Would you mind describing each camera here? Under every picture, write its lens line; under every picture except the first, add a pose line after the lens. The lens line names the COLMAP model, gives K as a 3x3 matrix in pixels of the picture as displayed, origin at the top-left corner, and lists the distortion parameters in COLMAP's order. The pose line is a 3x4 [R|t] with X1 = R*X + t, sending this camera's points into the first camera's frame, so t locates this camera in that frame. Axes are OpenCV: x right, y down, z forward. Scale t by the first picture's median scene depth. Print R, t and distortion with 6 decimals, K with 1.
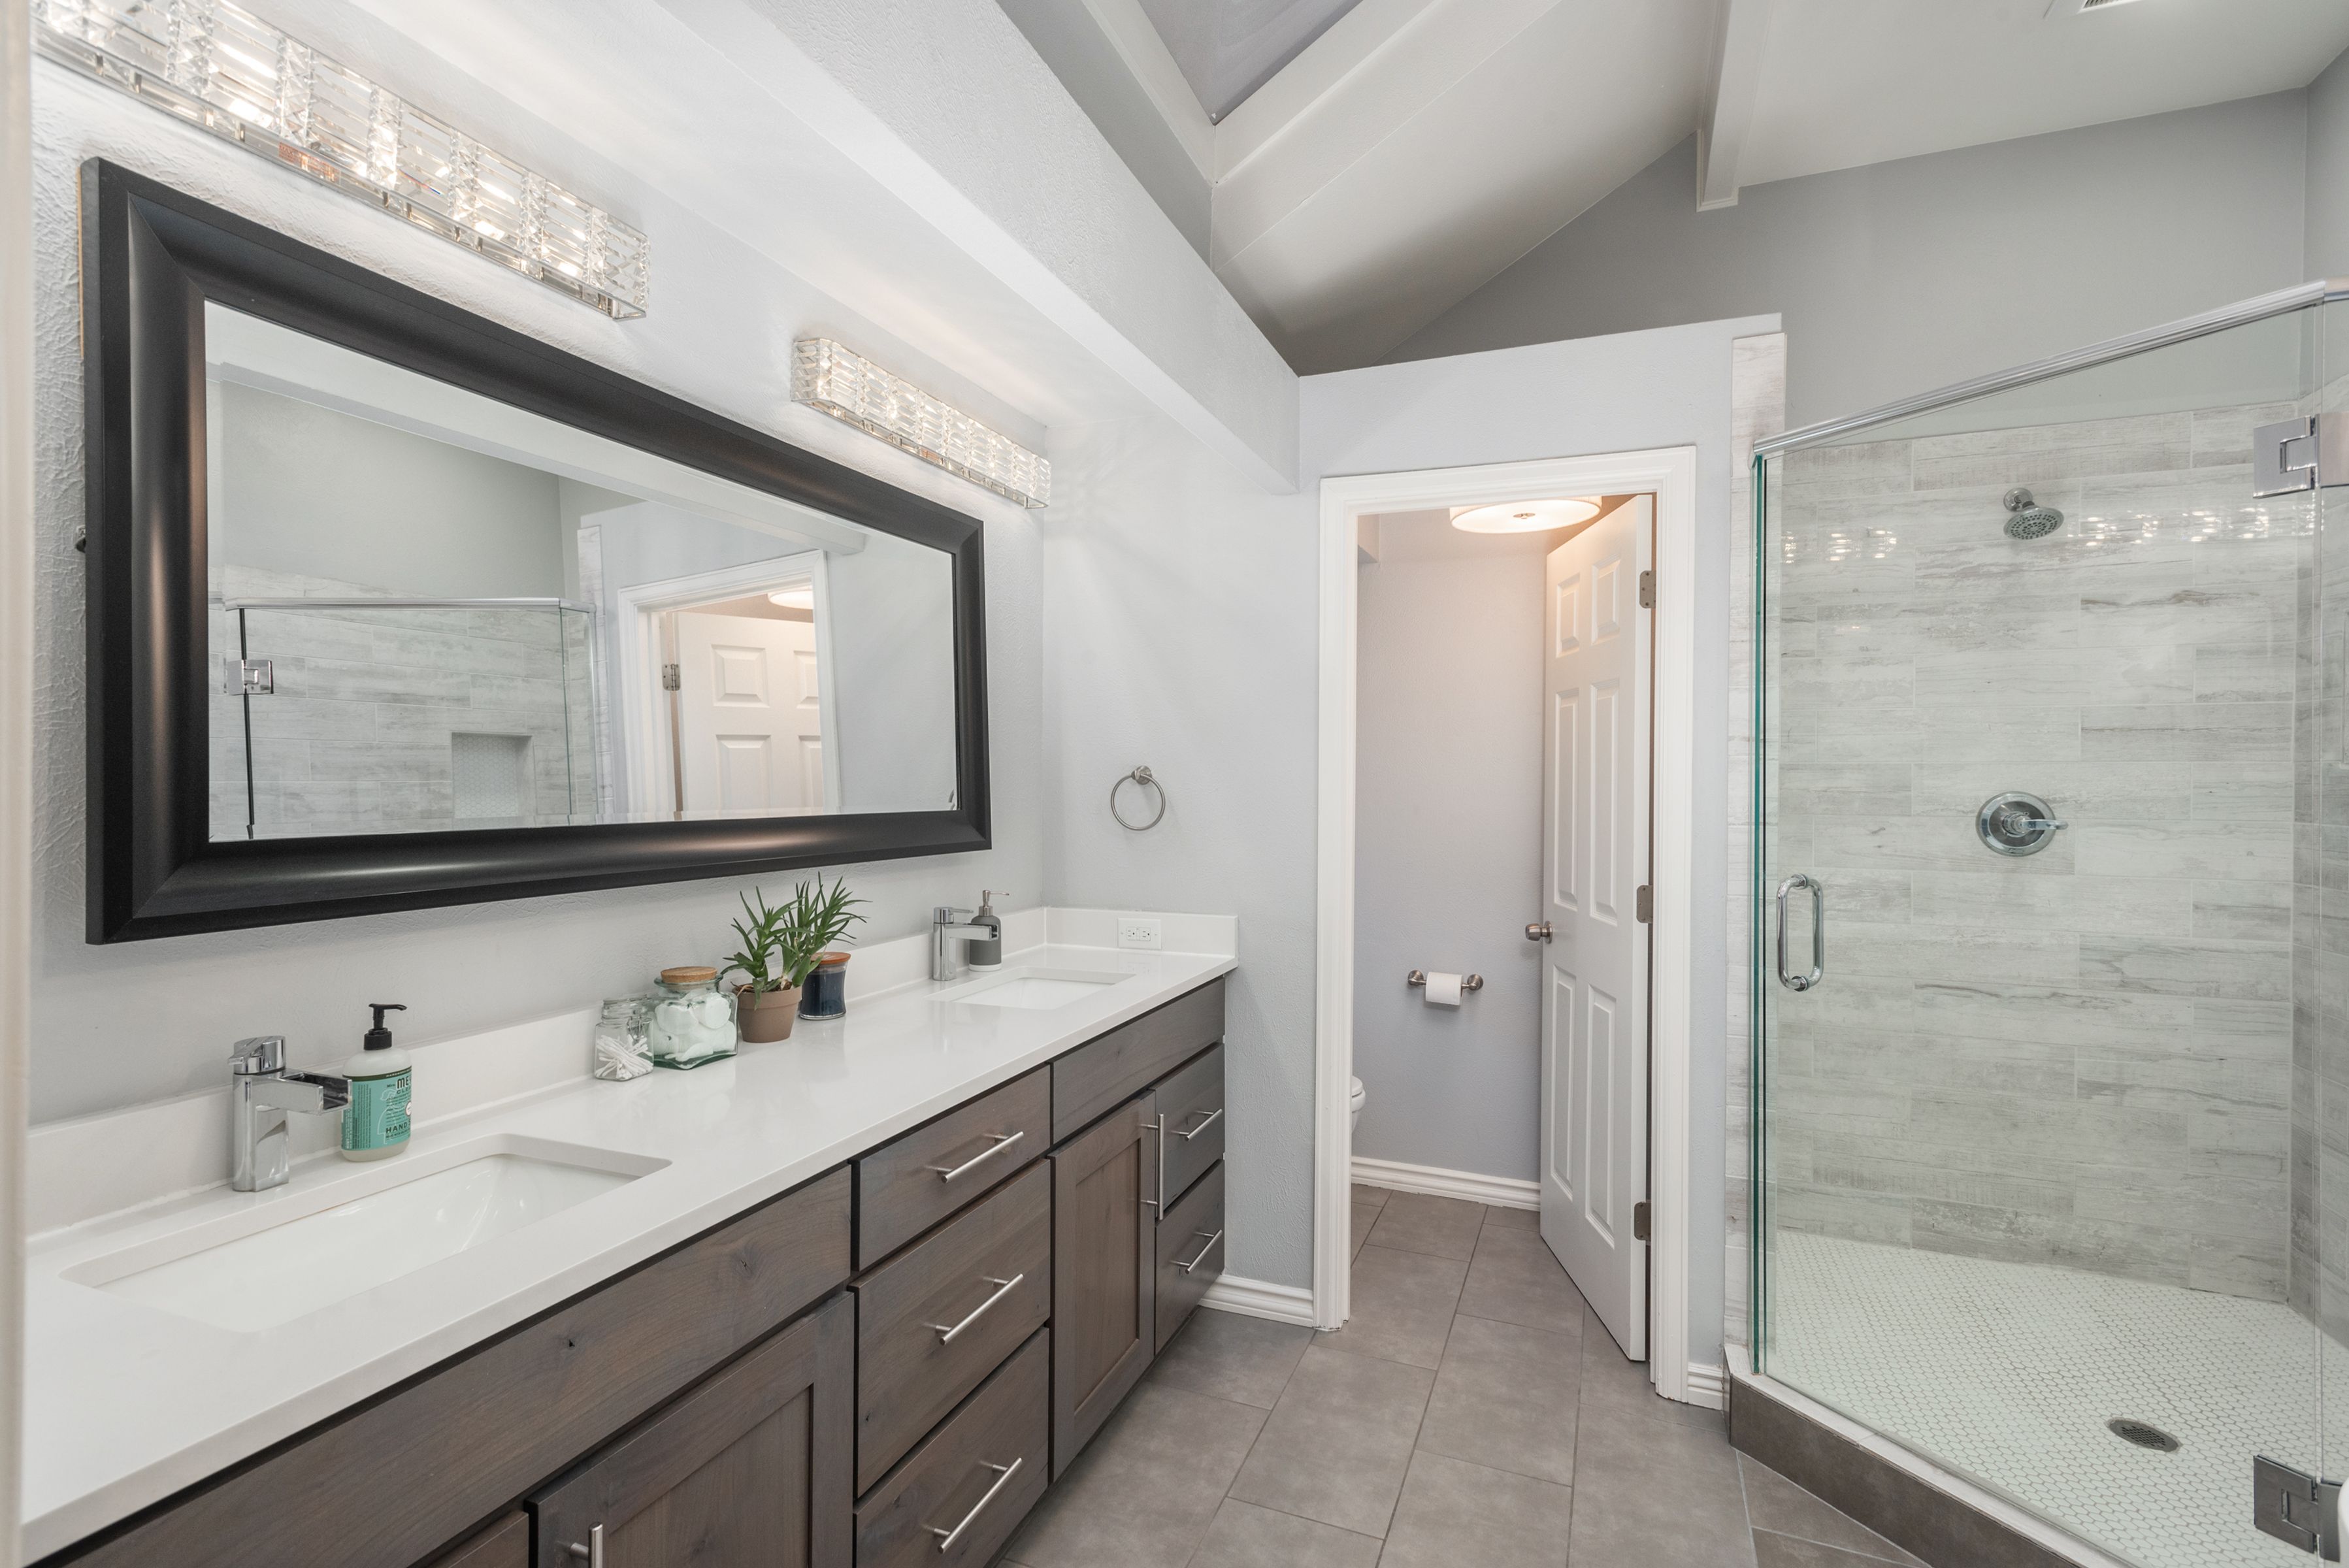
lens RADIAL K [[1096.0, 0, 1181.3], [0, 1096.0, 783.0], [0, 0, 1]] dist [0.011491, -0.003702]
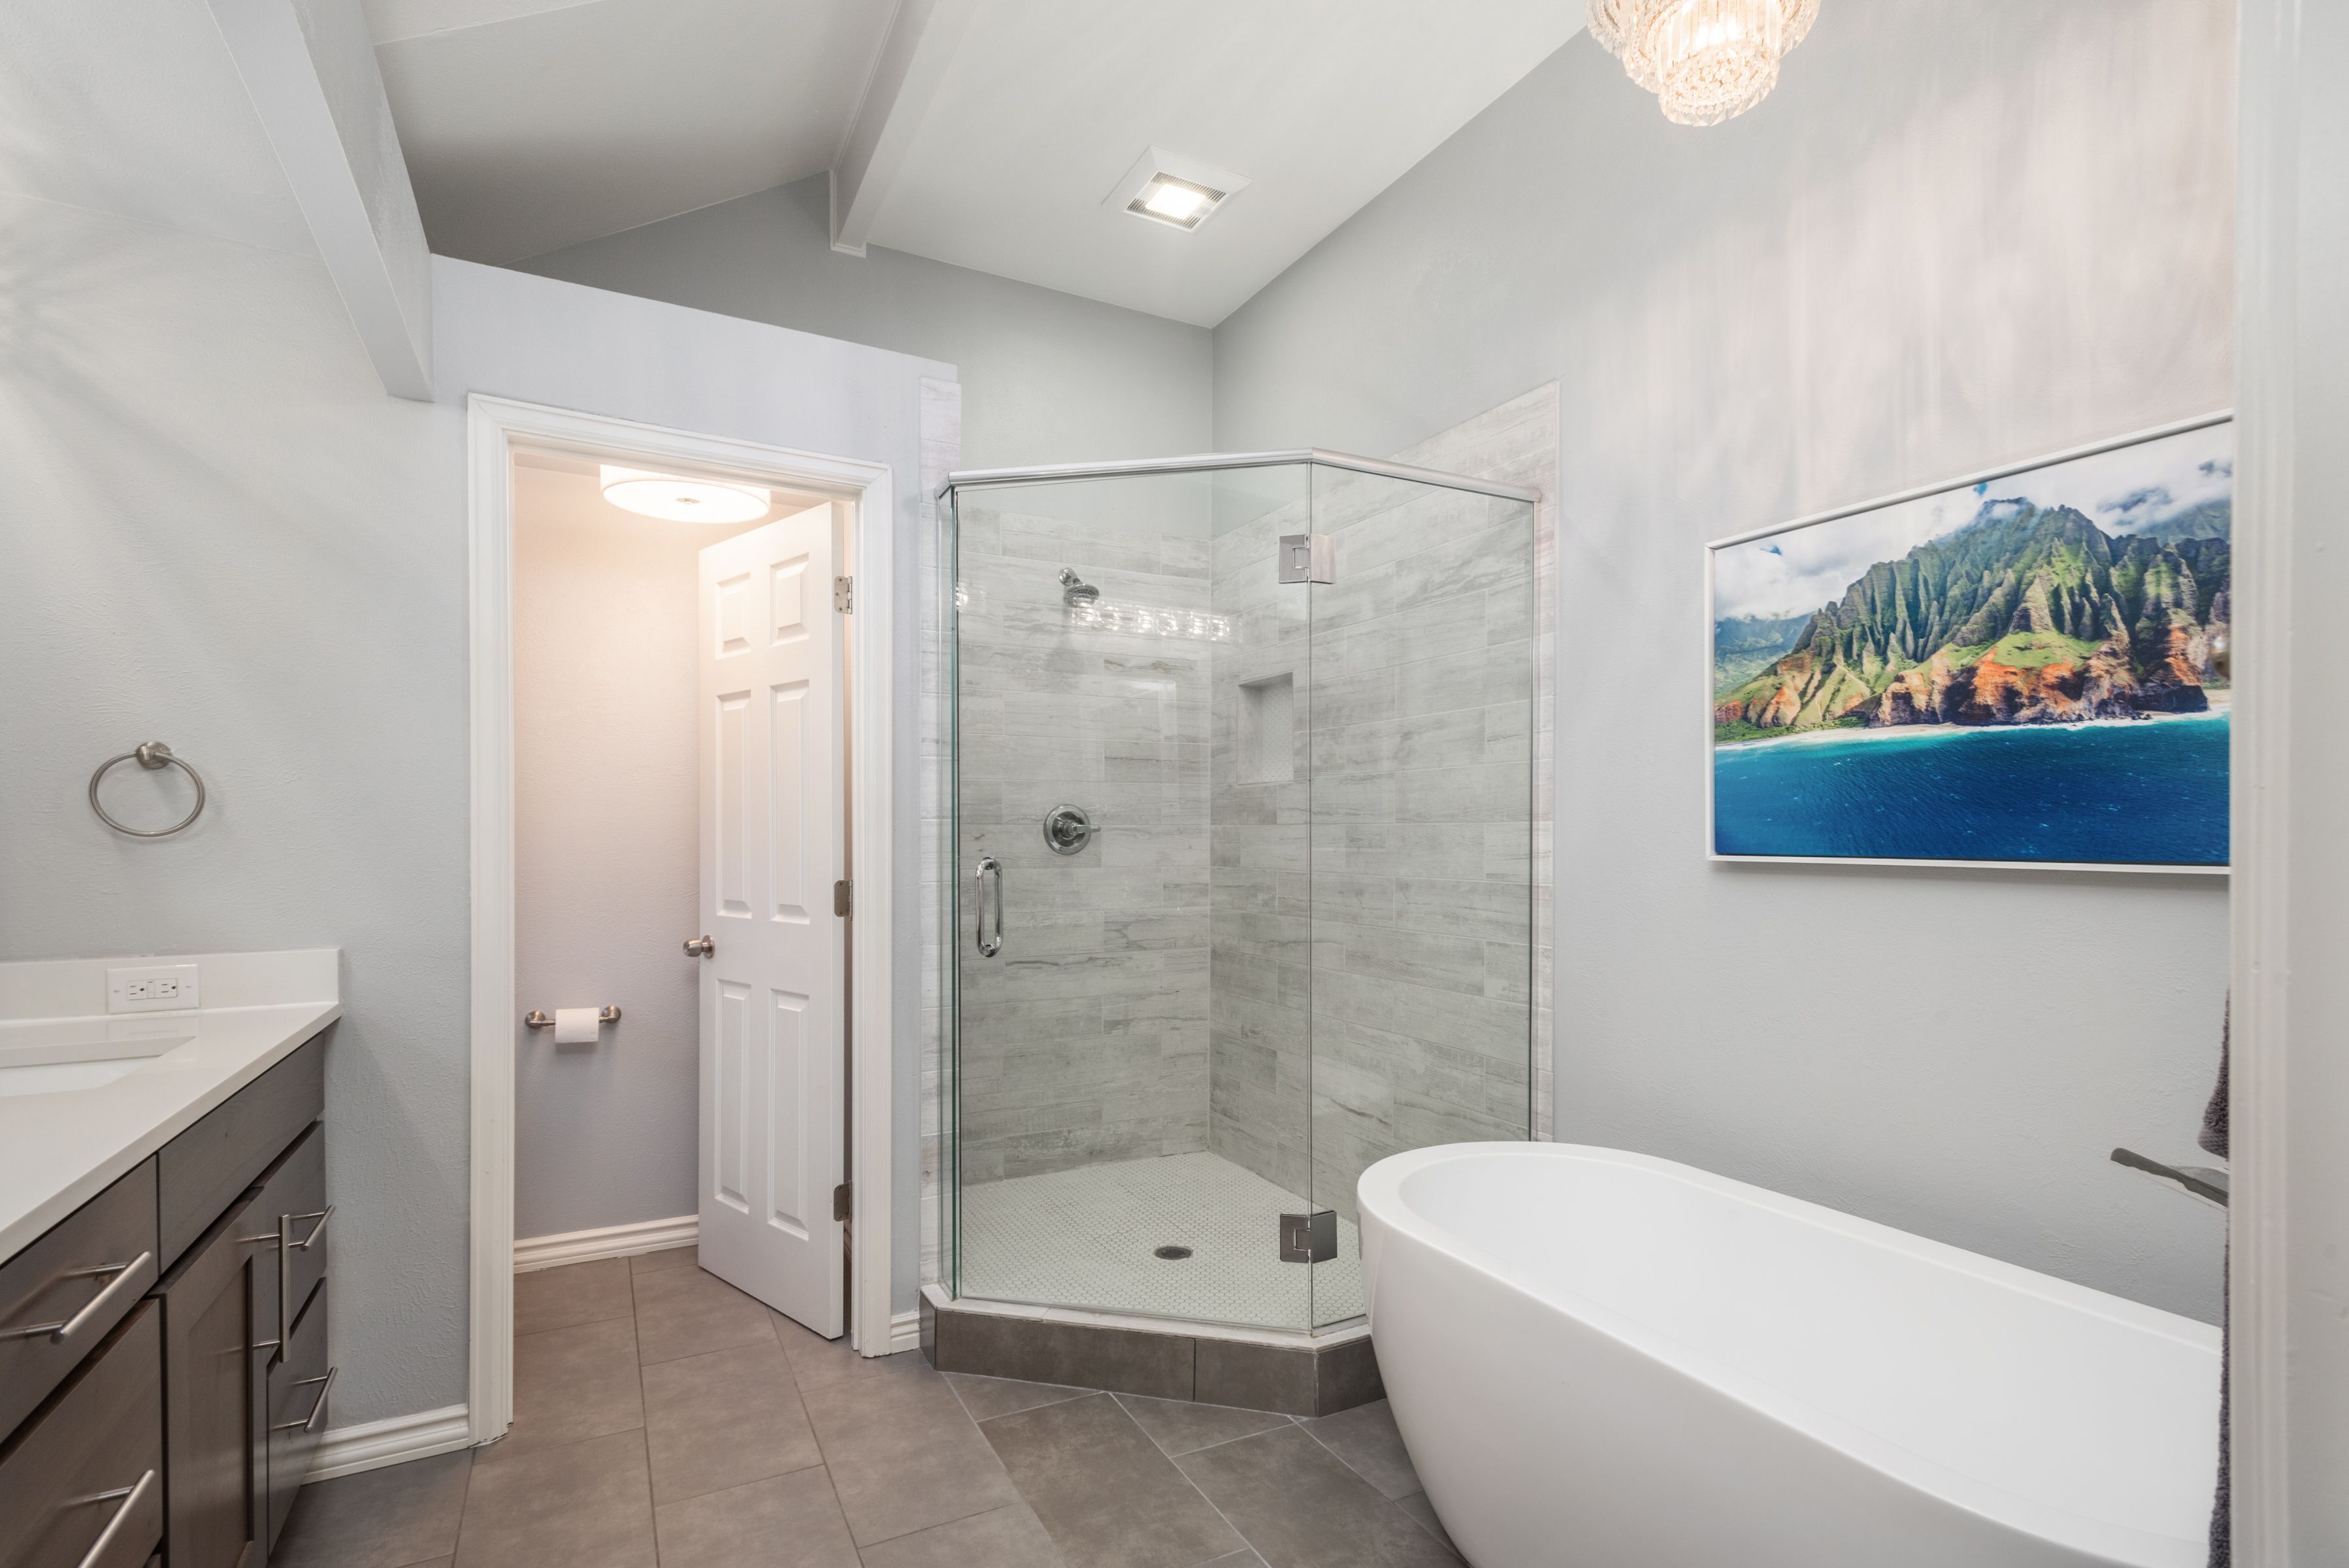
lens RADIAL K [[1096.0, 0, 1201.8], [0, 1096.0, 847.7], [0, 0, 1]] dist [0.011491, -0.003702]
pose [[0.643590, -0.018896, 0.765137, -0.138166], [0.009392, 0.999815, 0.016791, 0.043061], [-0.765313, -0.003620, 0.643648, 0.062298]]
